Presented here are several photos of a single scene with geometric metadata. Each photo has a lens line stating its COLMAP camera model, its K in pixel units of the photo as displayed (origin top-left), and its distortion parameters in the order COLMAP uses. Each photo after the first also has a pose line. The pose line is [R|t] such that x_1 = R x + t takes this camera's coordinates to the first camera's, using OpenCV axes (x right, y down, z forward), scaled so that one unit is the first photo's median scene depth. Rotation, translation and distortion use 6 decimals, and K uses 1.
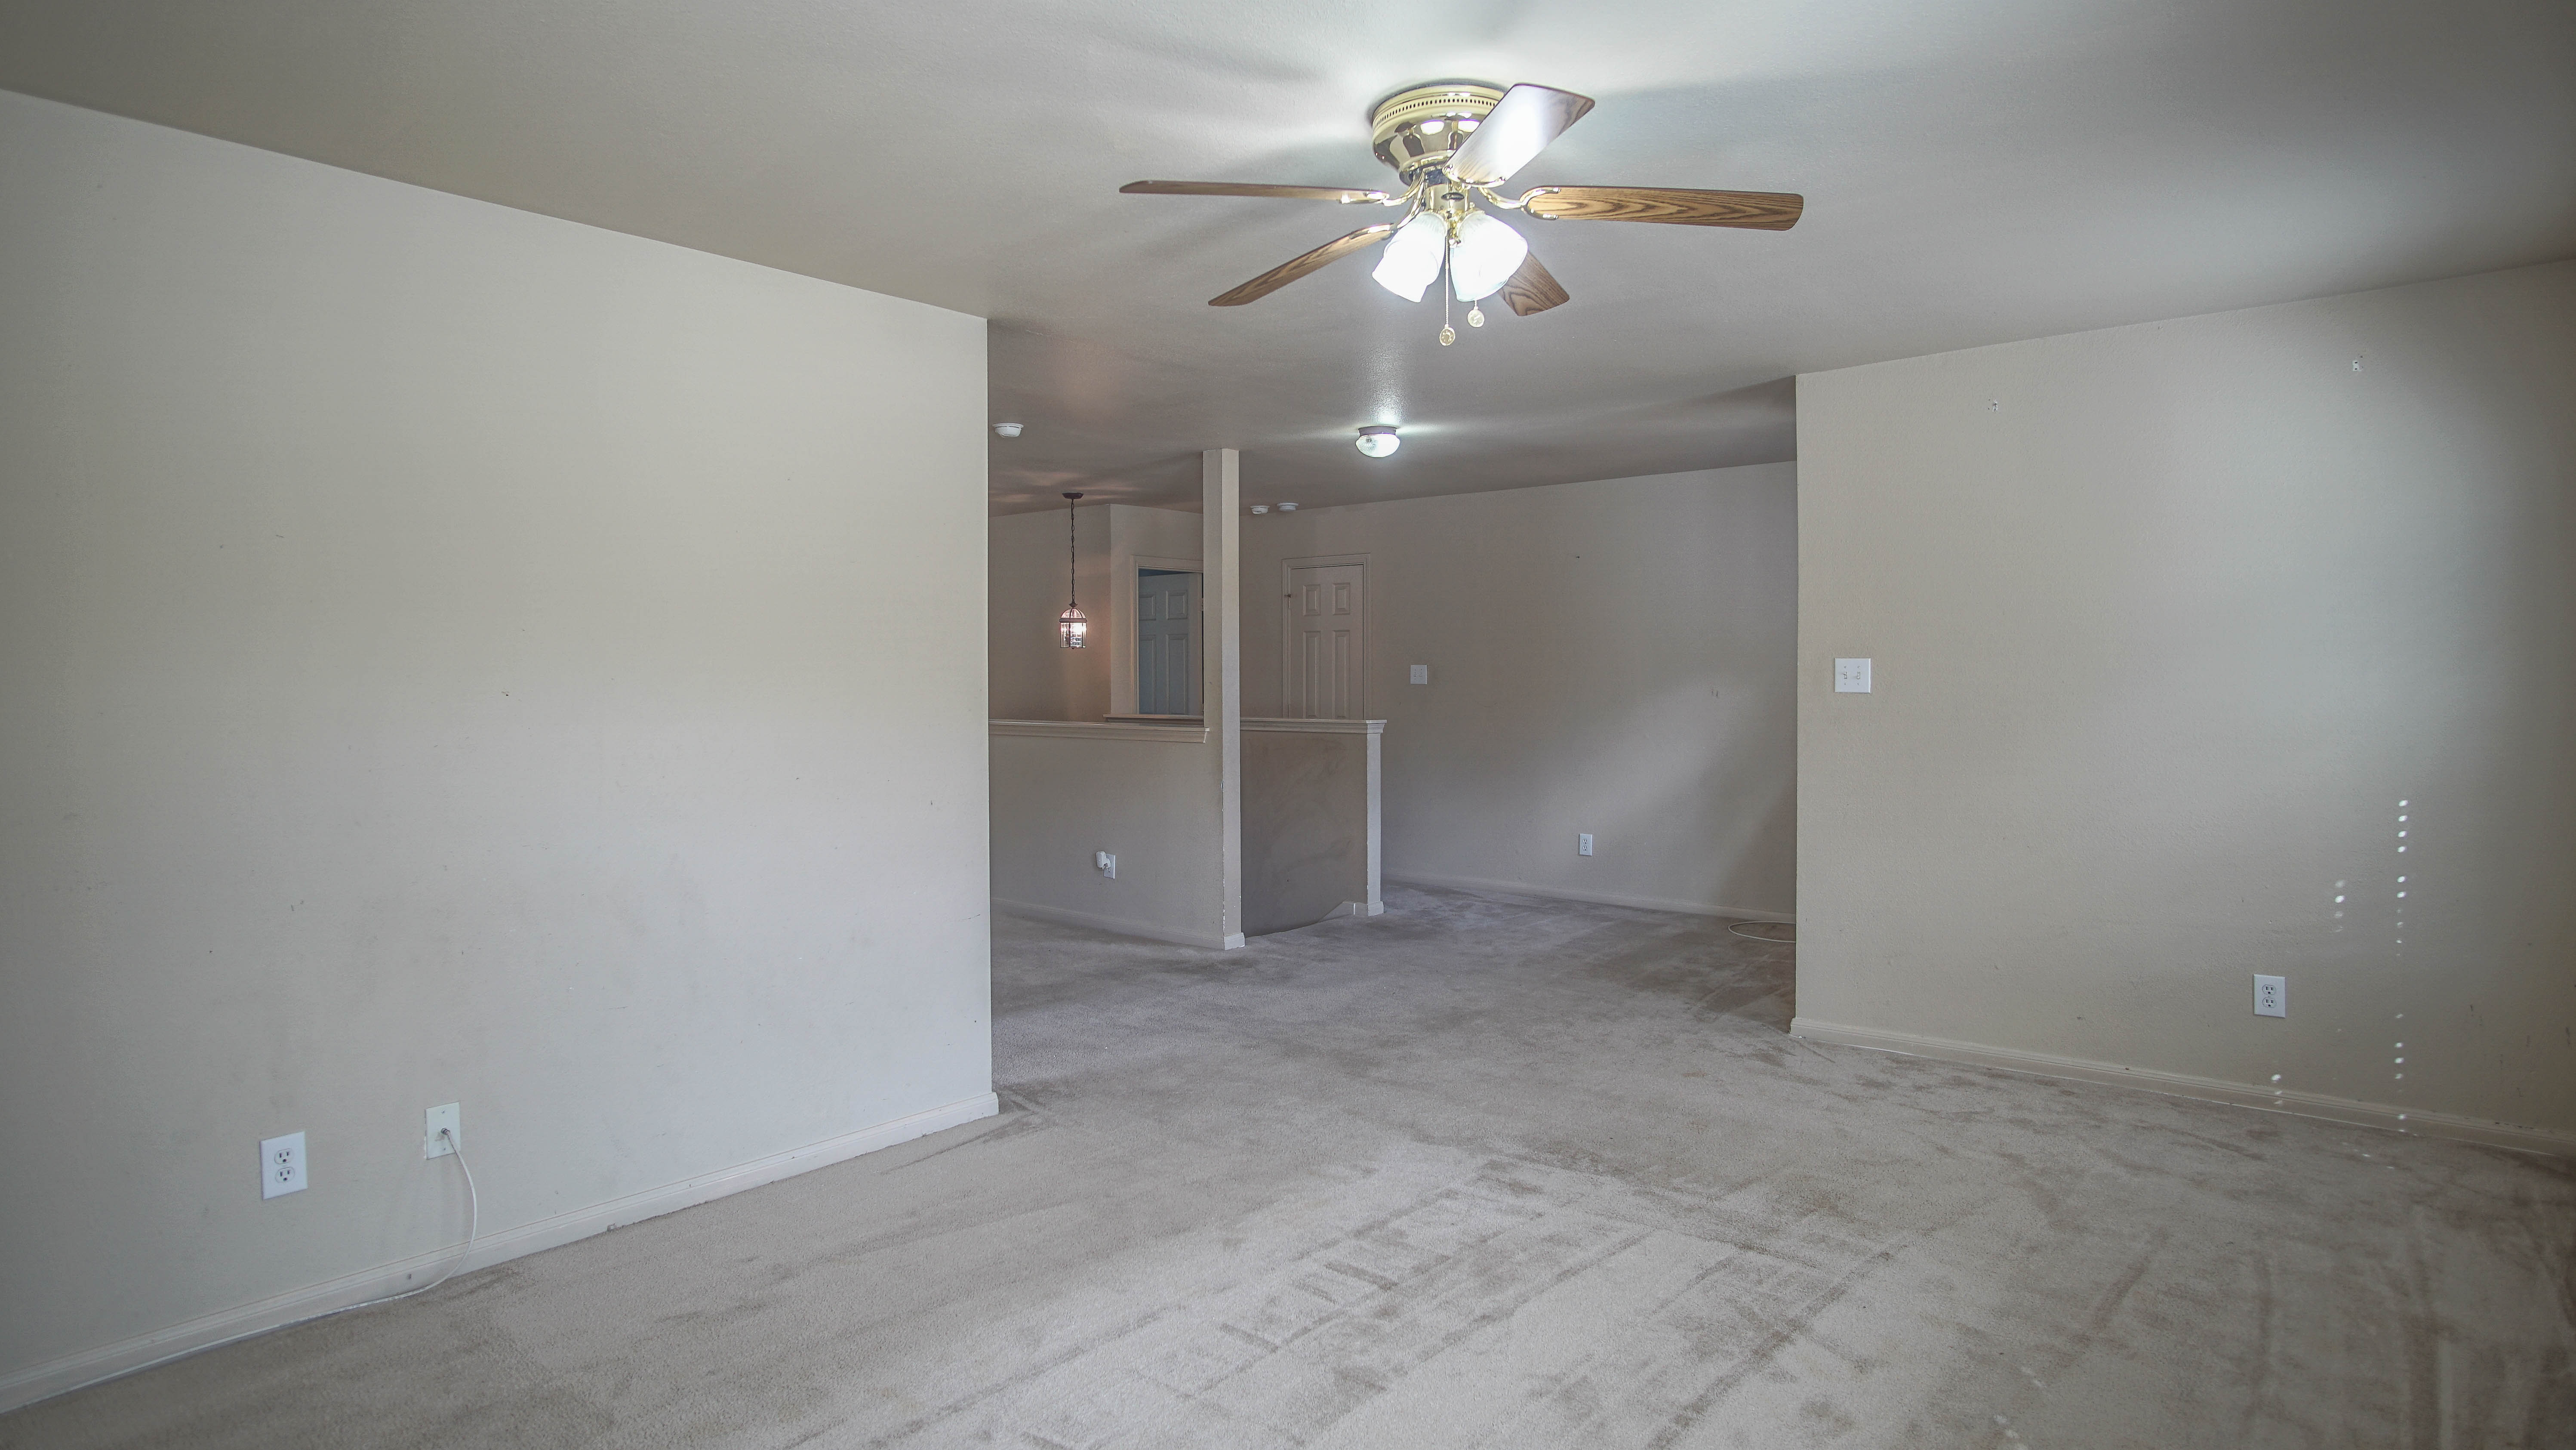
lens RADIAL K [[1402.4, 0, 1288.0], [0, 1402.4, 725.0], [0, 0, 1]] dist [-0.019898, 0.001441]
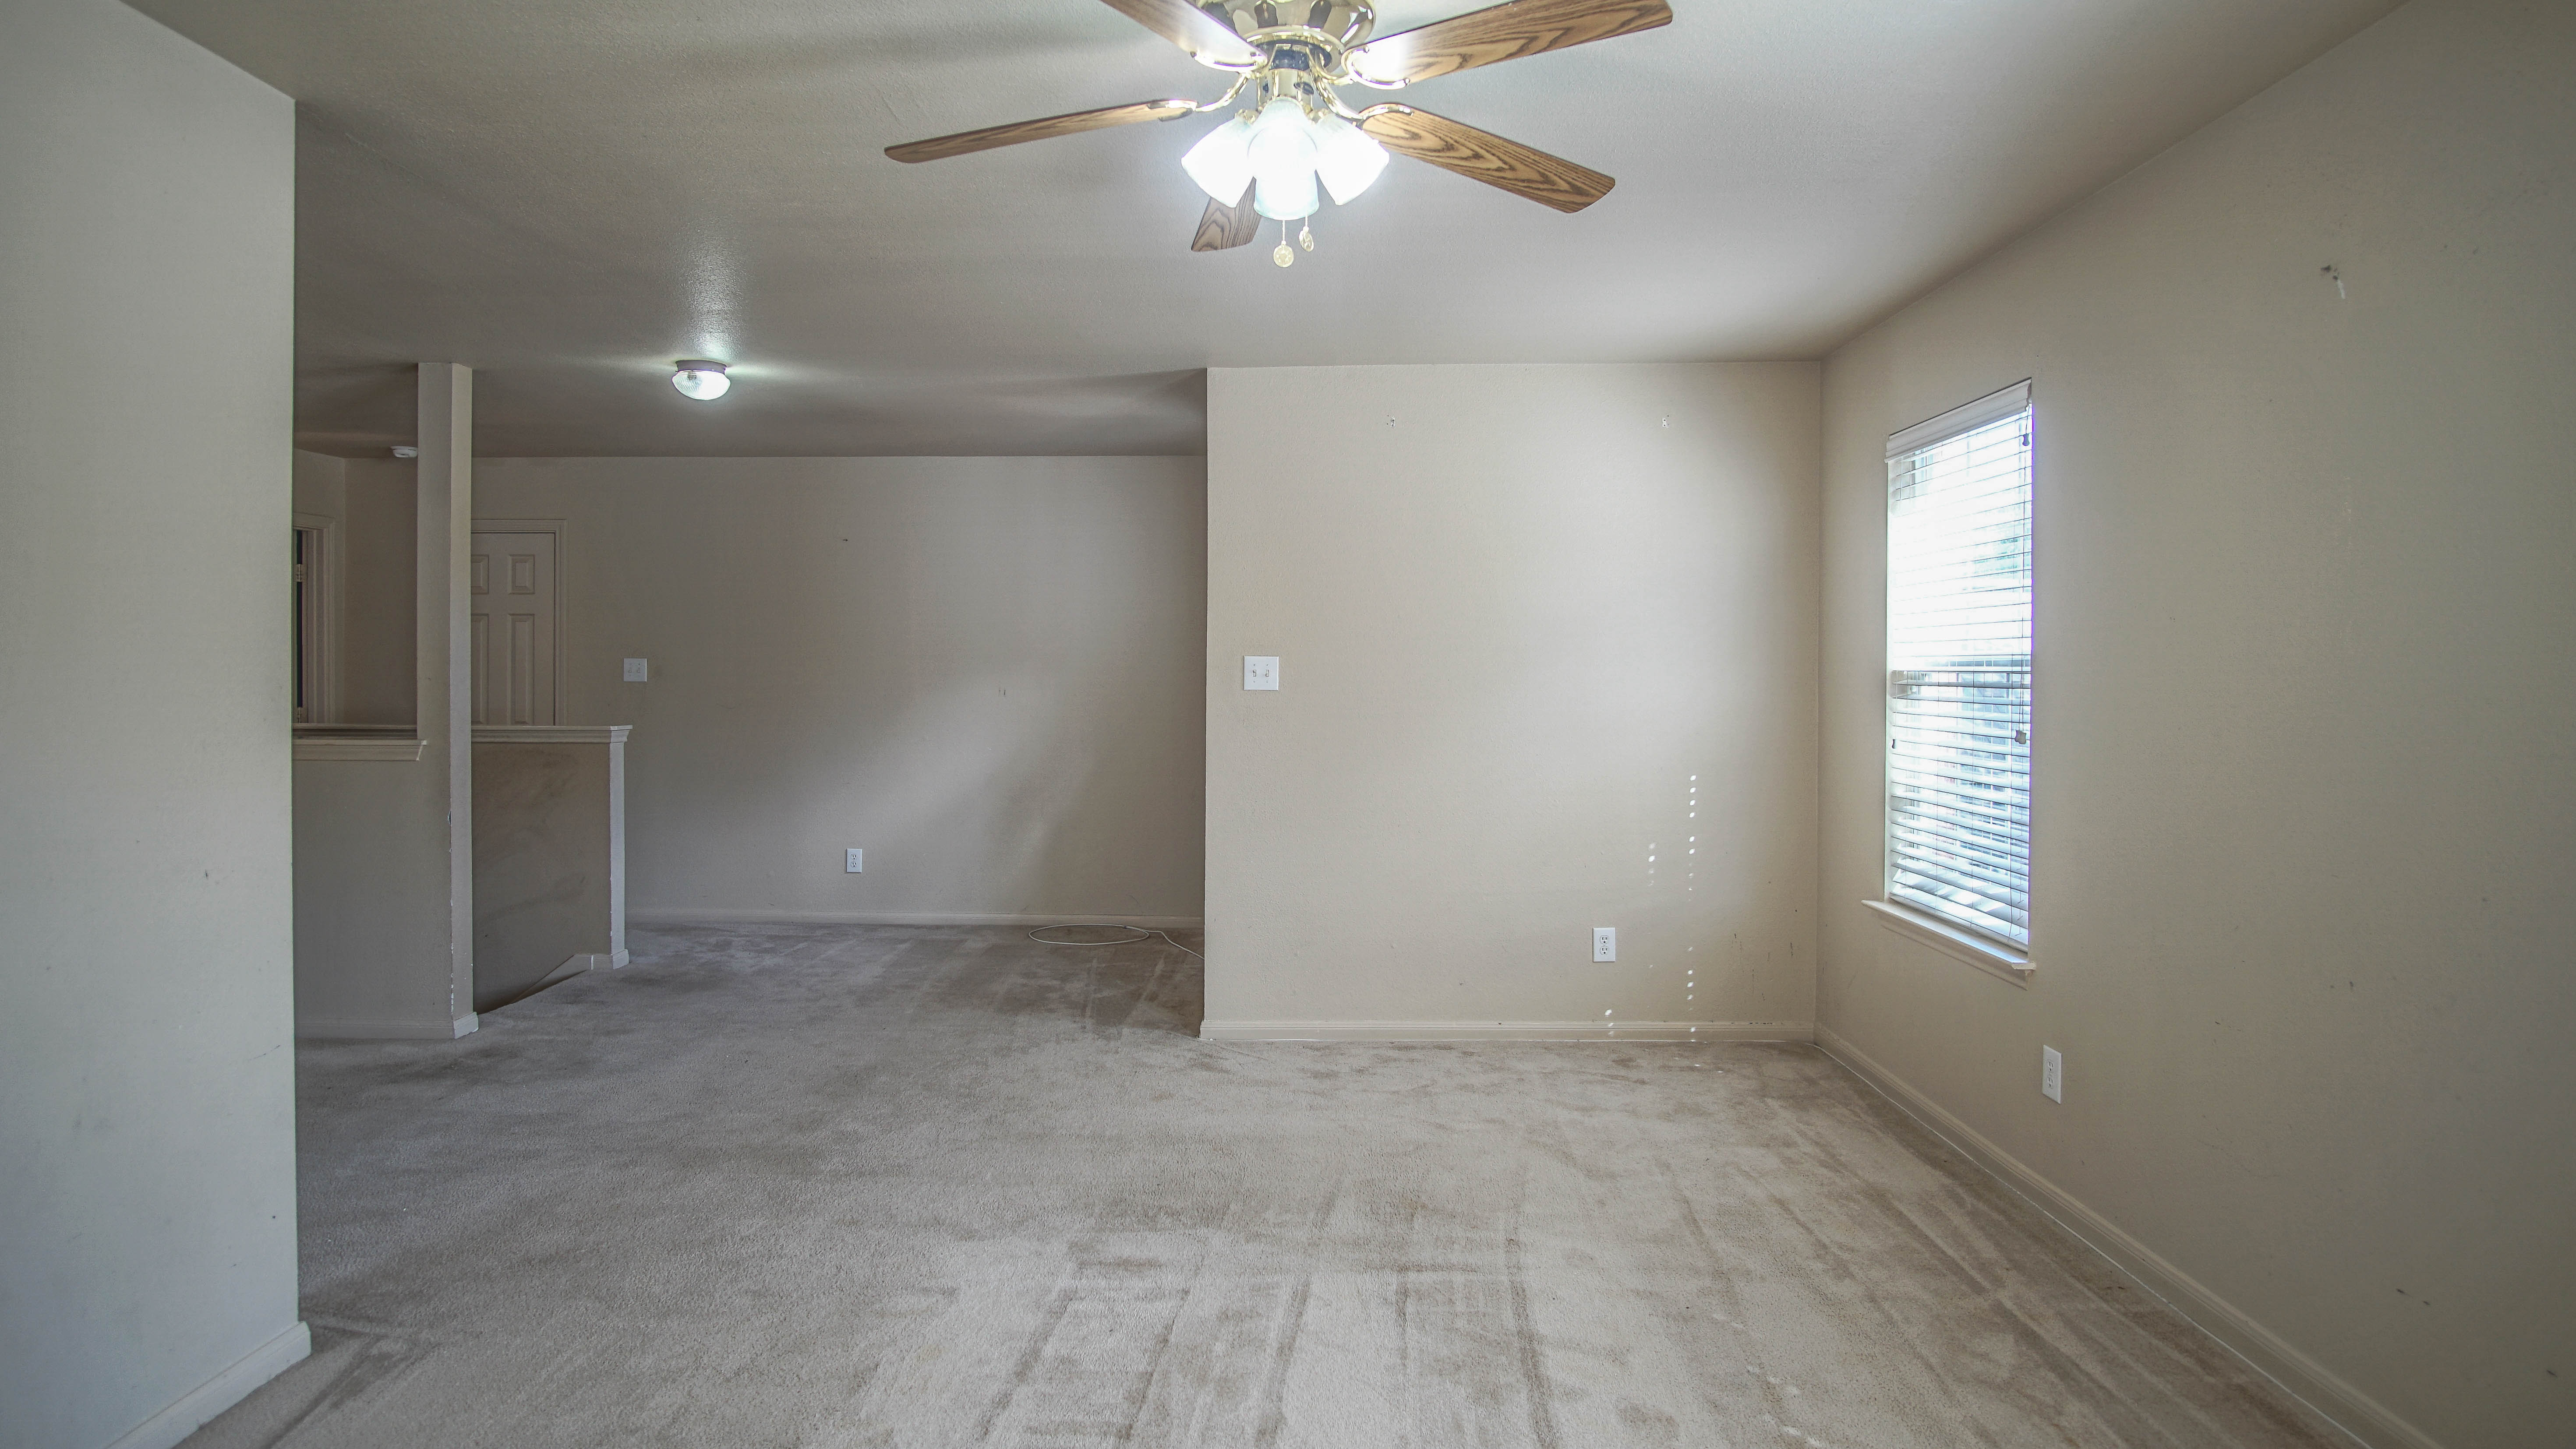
lens RADIAL K [[1413.1, 0, 1289.5], [0, 1413.1, 712.0], [0, 0, 1]] dist [-0.042584, 0.022217]
pose [[0.776483, -0.010844, 0.630045, -0.246577], [0.016469, 0.999860, -0.003087, -0.004231], [-0.629923, 0.012773, 0.776552, 0.218738]]
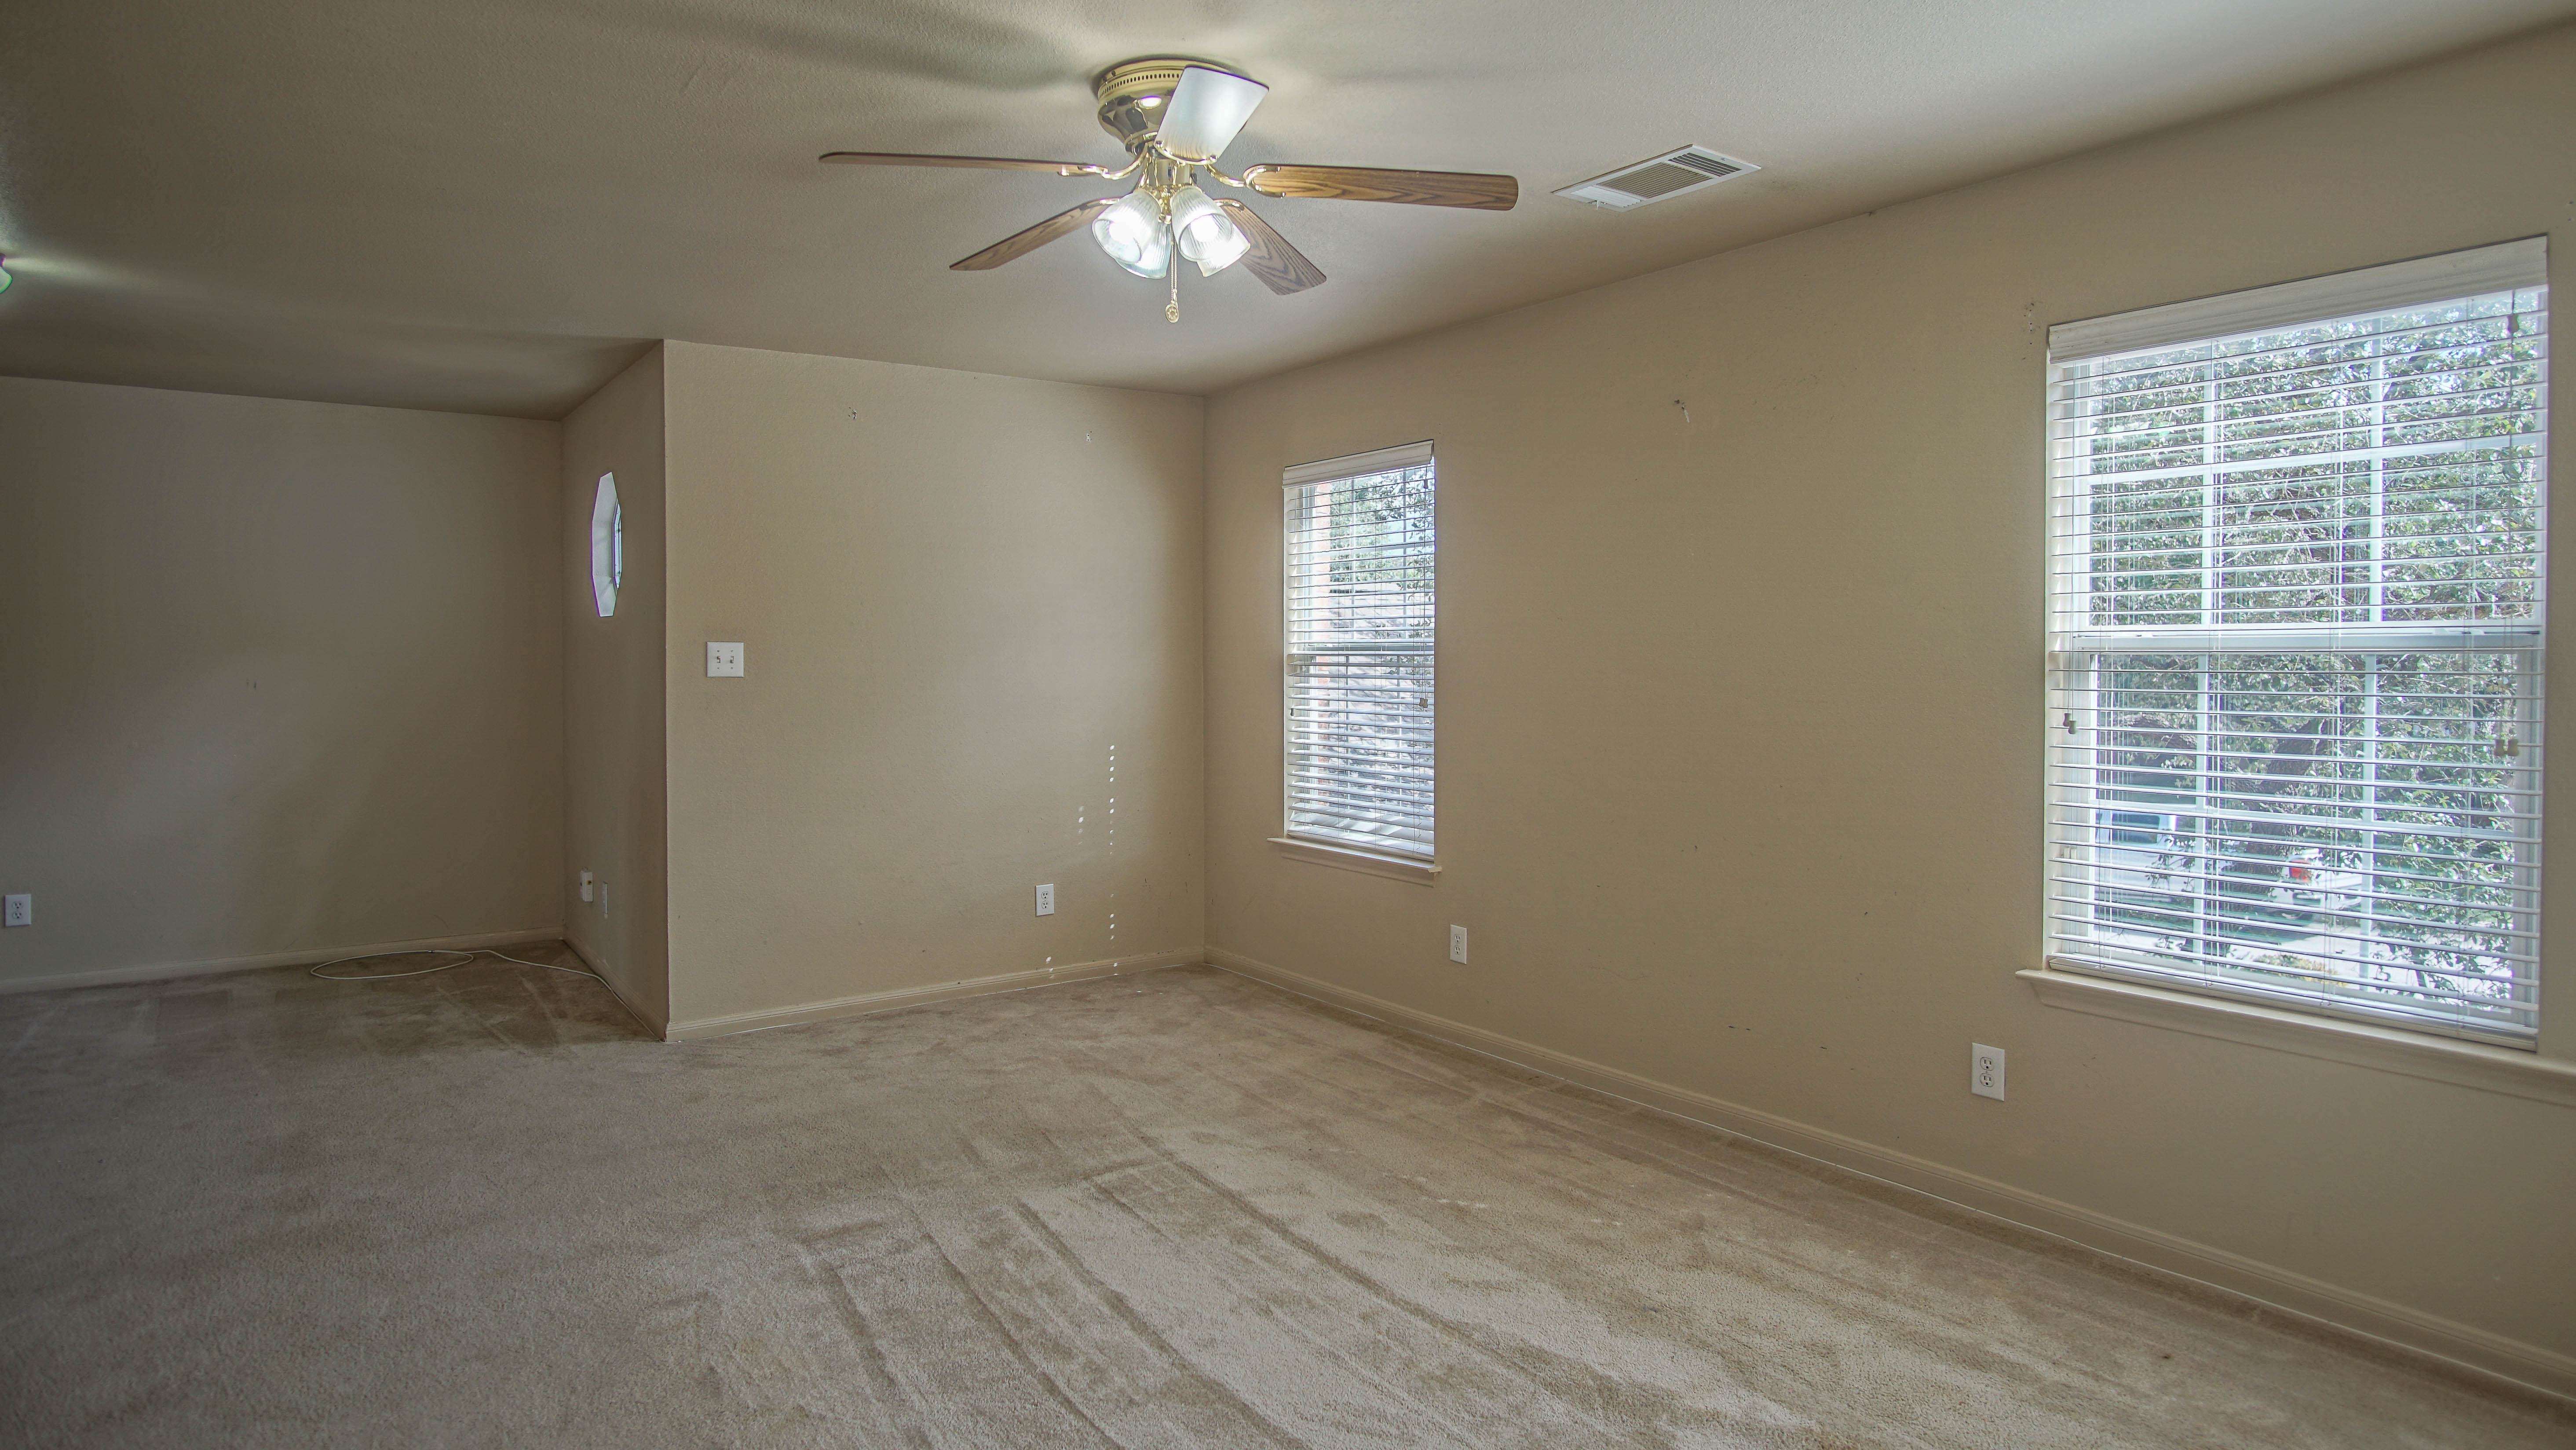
lens RADIAL K [[1406.8, 0, 1297.1], [0, 1406.8, 722.1], [0, 0, 1]] dist [-0.034832, 0.012898]
pose [[0.236720, -0.041383, 0.970696, -0.510136], [0.035916, 0.998782, 0.033822, -0.011302], [-0.970914, 0.026857, 0.237918, 0.416788]]
